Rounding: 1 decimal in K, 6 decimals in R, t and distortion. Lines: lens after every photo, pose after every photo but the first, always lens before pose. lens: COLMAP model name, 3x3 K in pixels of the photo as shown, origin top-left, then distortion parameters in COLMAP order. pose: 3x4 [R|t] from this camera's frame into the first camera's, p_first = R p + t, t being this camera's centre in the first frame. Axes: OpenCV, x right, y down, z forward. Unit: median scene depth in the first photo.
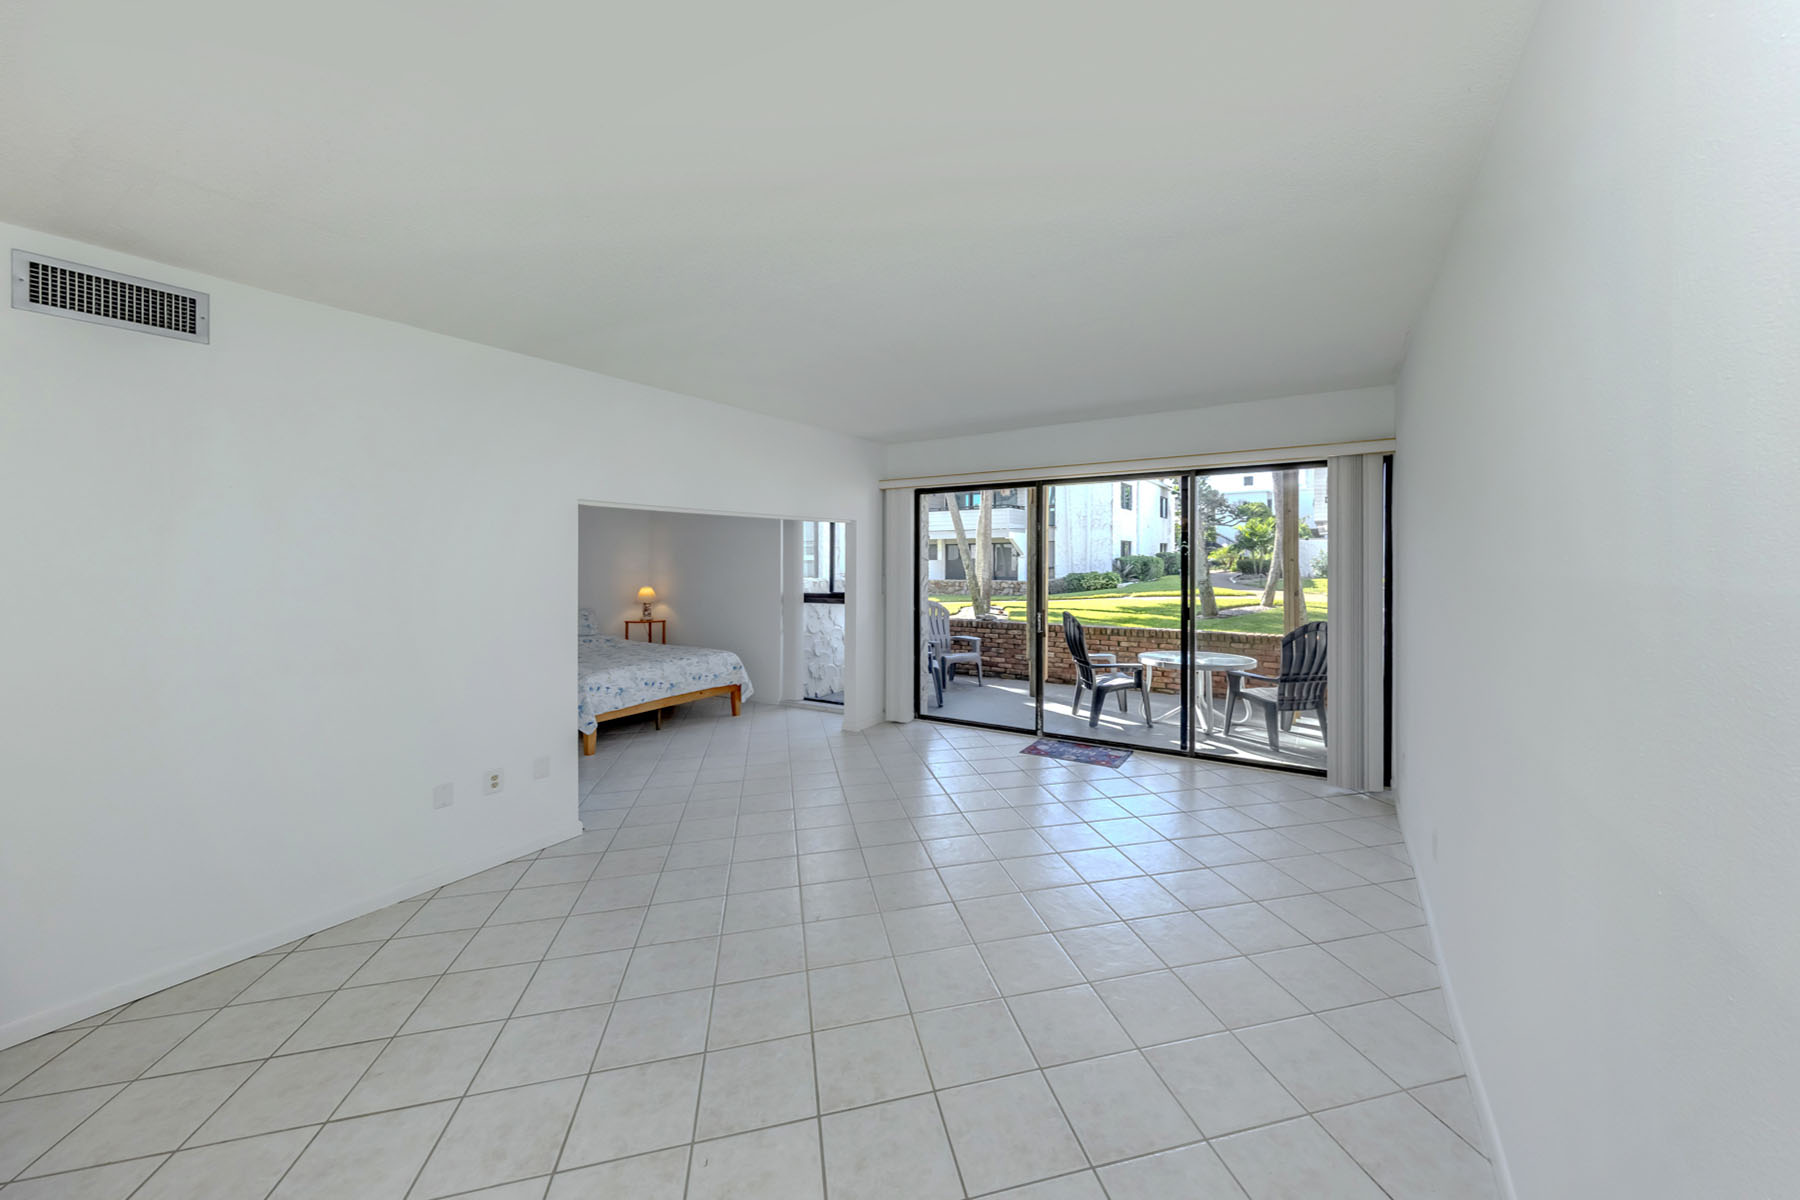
lens RADIAL K [[661.2, 0, 938.3], [0, 661.2, 556.6], [0, 0, 1]] dist [0.001118, -0.000012]
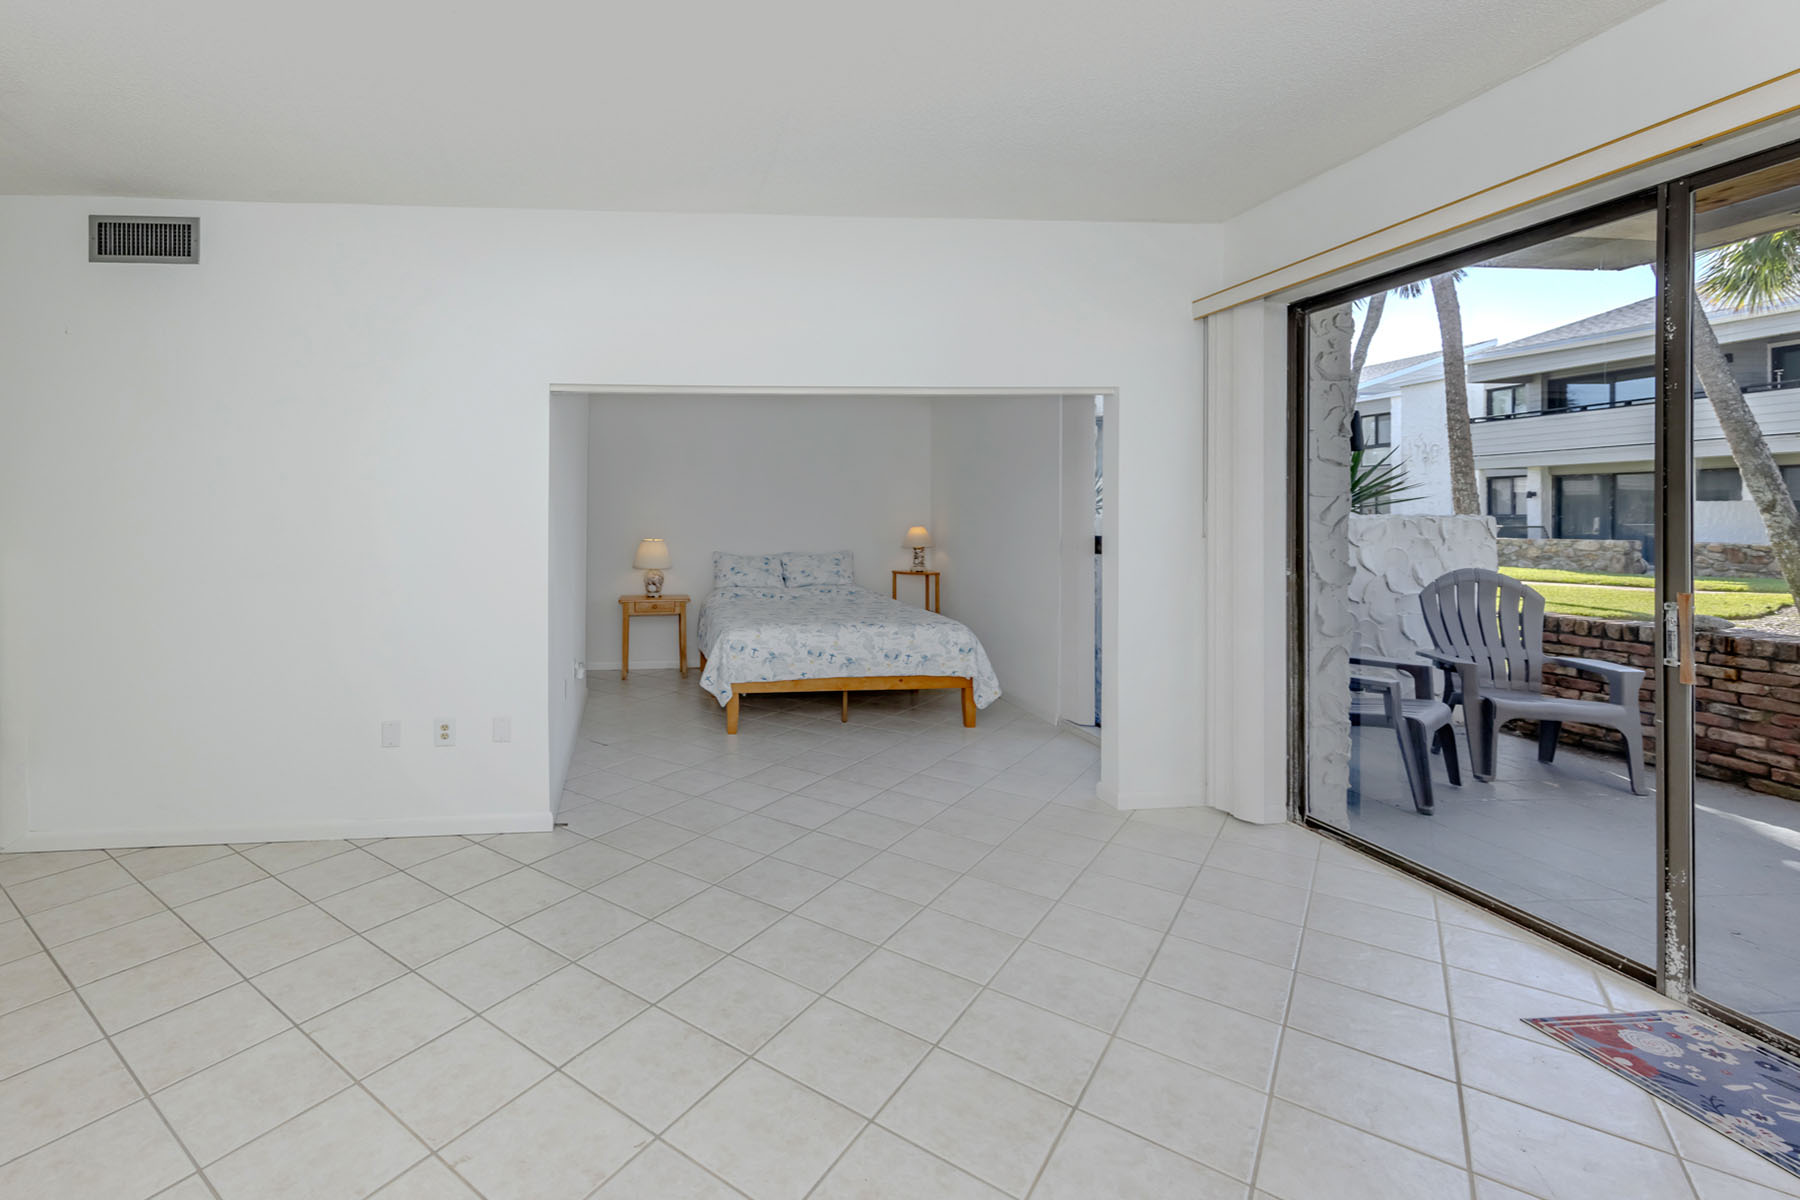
lens RADIAL K [[807.9, 0, 701.0], [0, 807.9, 507.6], [0, 0, 1]] dist [0.004096, 0.000189]
pose [[0.578313, -0.006065, -0.815792, 0.165115], [0.005186, 0.999979, -0.003757, 0.032169], [0.815798, -0.002058, 0.578333, 0.331541]]
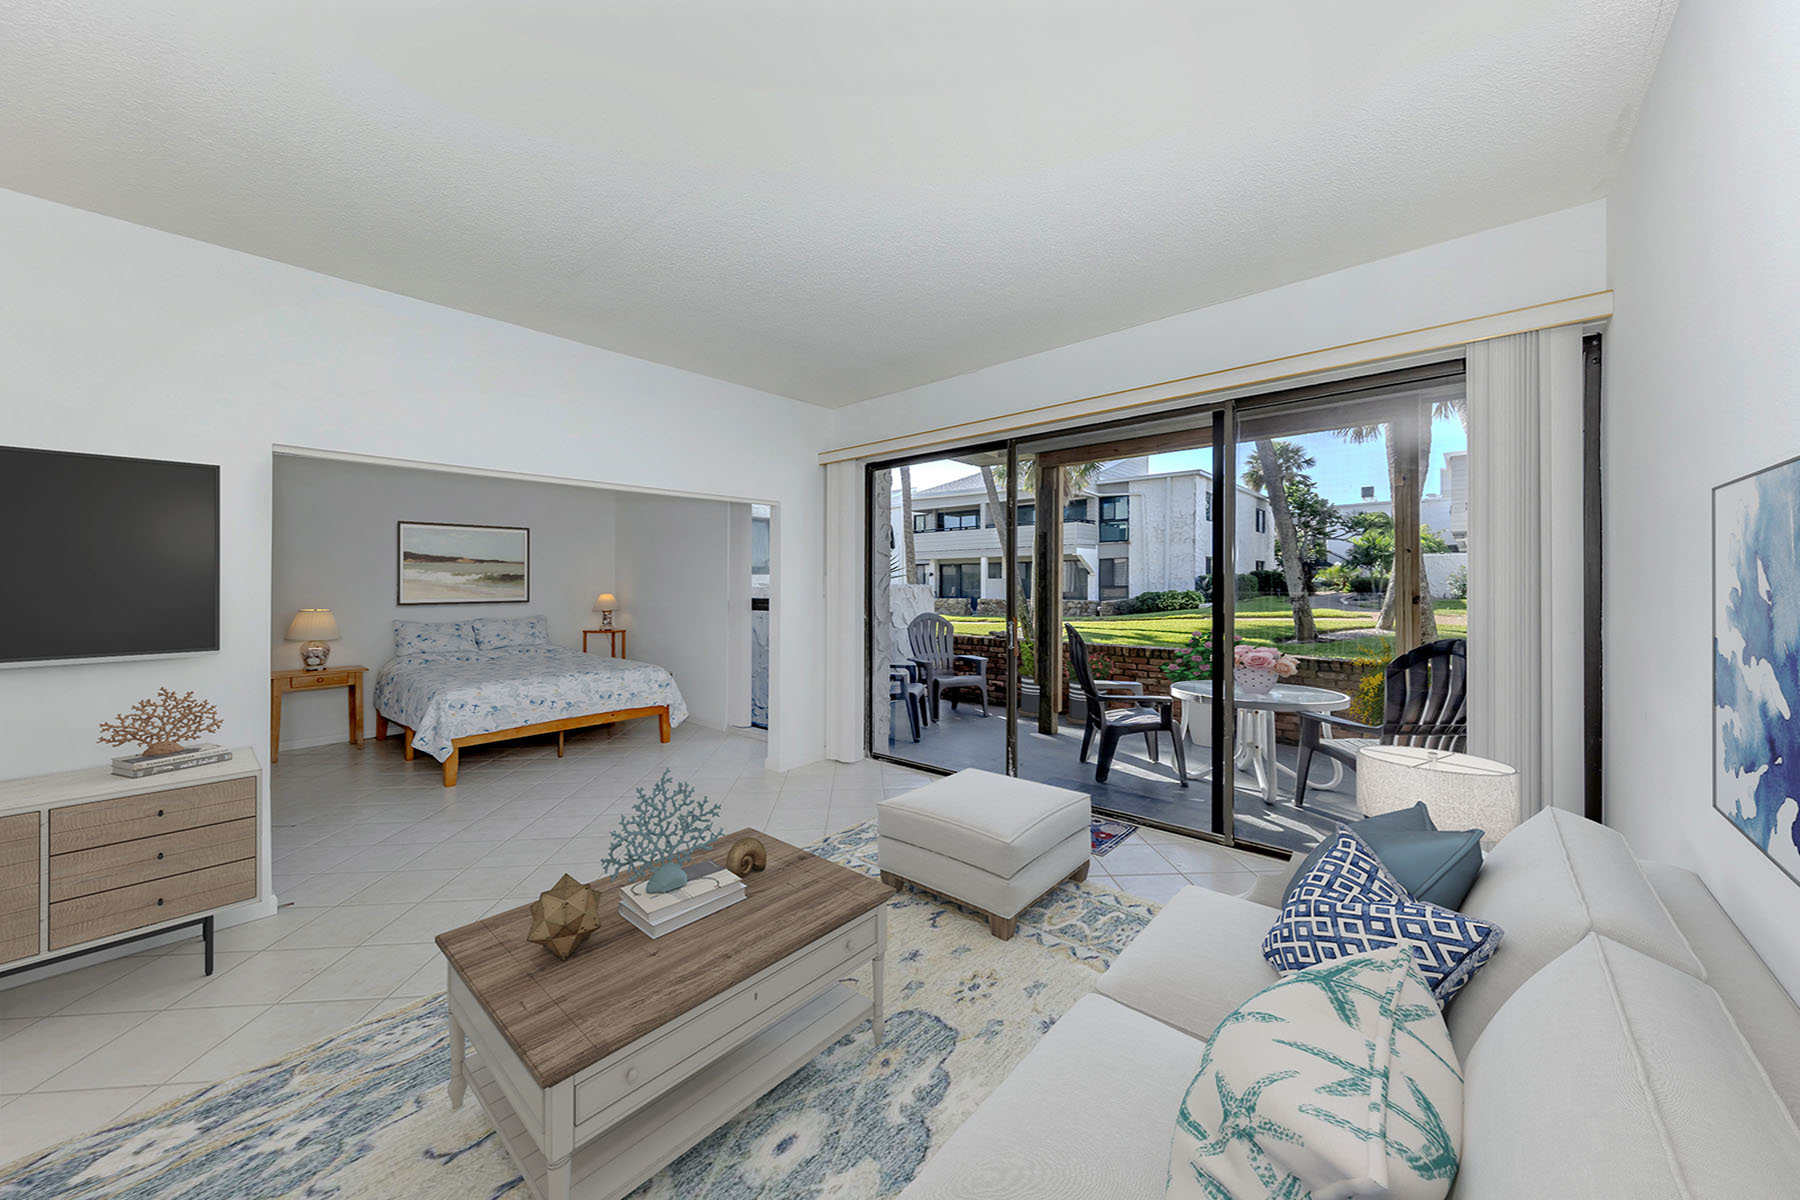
lens RADIAL K [[645.7, 0, 910.3], [0, 645.7, 580.6], [0, 0, 1]] dist [0.009822, -0.000038]
pose [[0.983902, 0.000325, -0.178711, 0.140016], [-0.000410, 1.000000, -0.000443, 0.033266], [0.178711, 0.000509, 0.983901, 0.235047]]
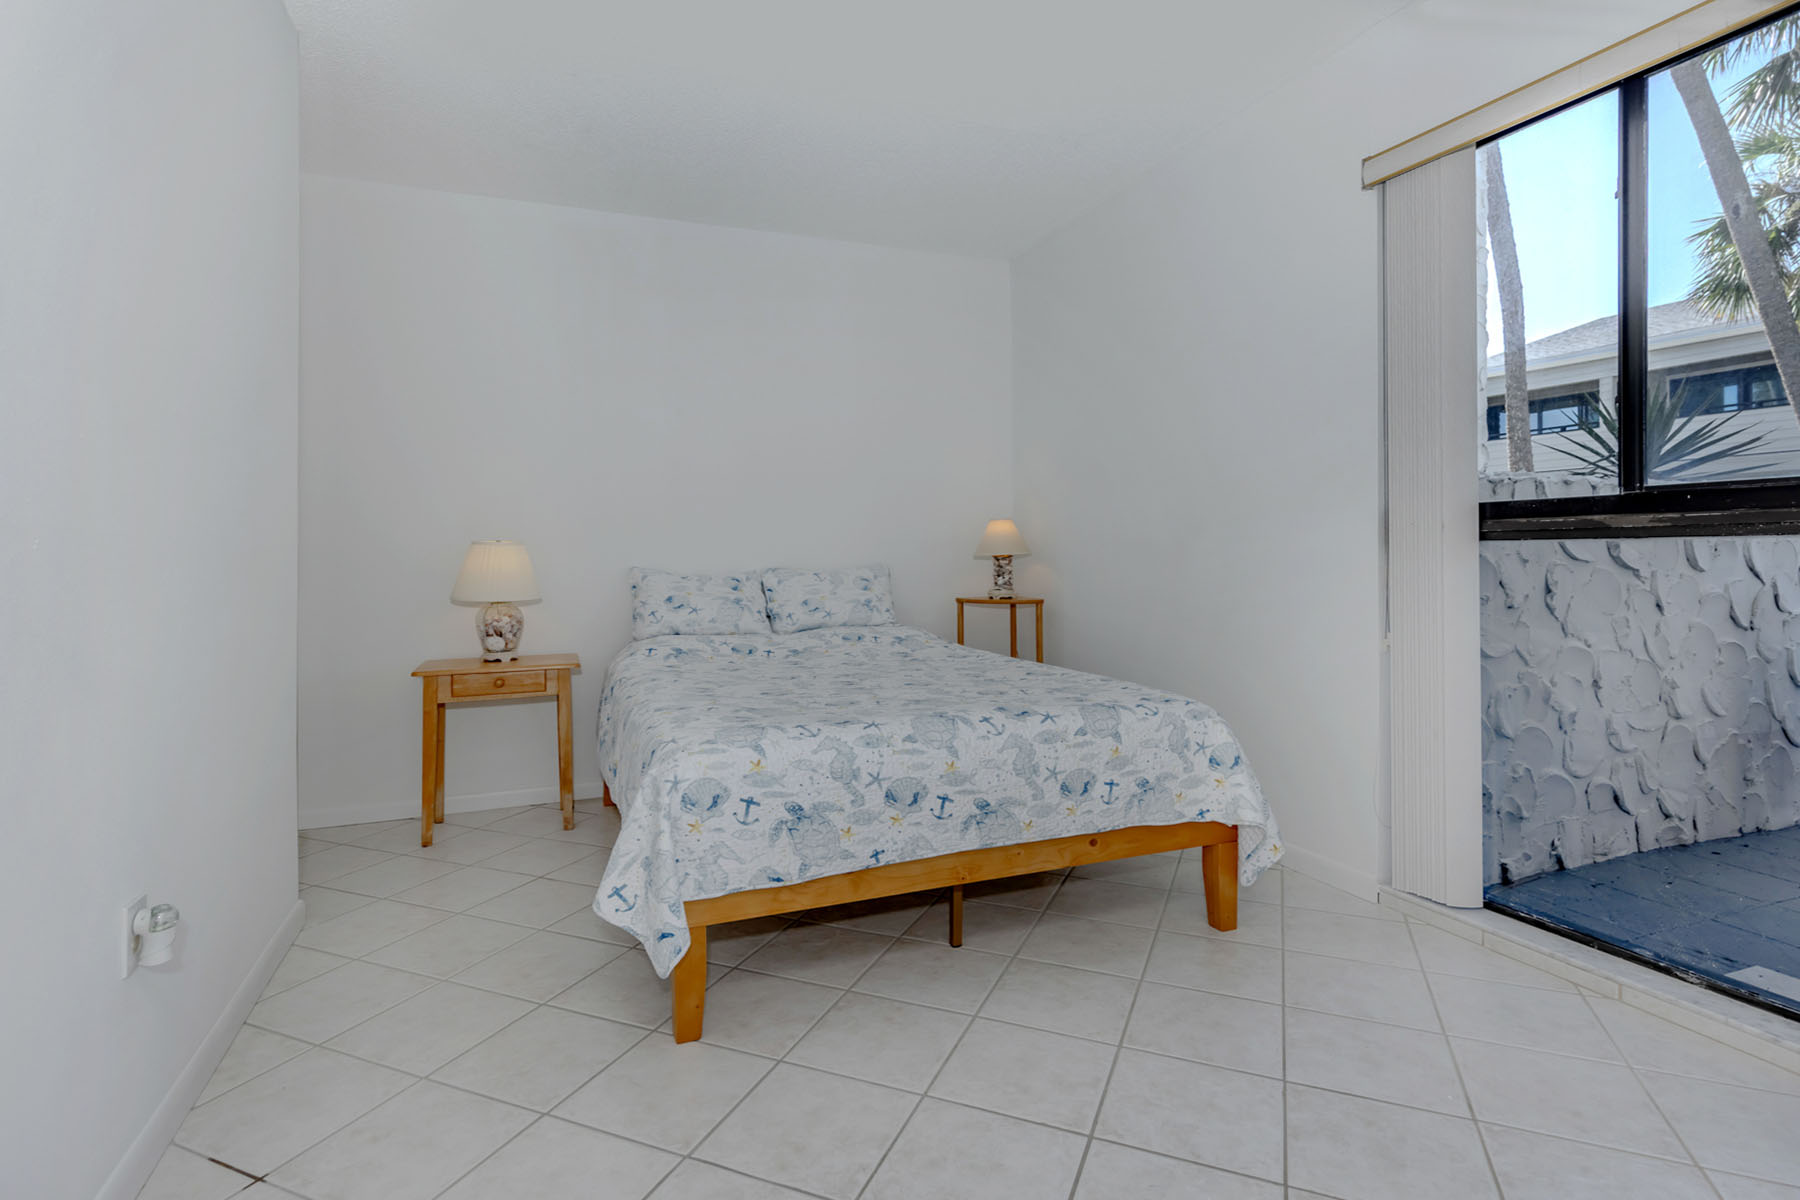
lens RADIAL K [[898.3, 0, 898.4], [0, 898.3, 546.6], [0, 0, 1]] dist [0.008203, 0.000502]
pose [[0.799497, -0.003973, -0.600657, -0.173971], [0.005740, 0.999983, 0.001026, 0.071444], [0.600643, -0.004268, 0.799506, 0.576588]]
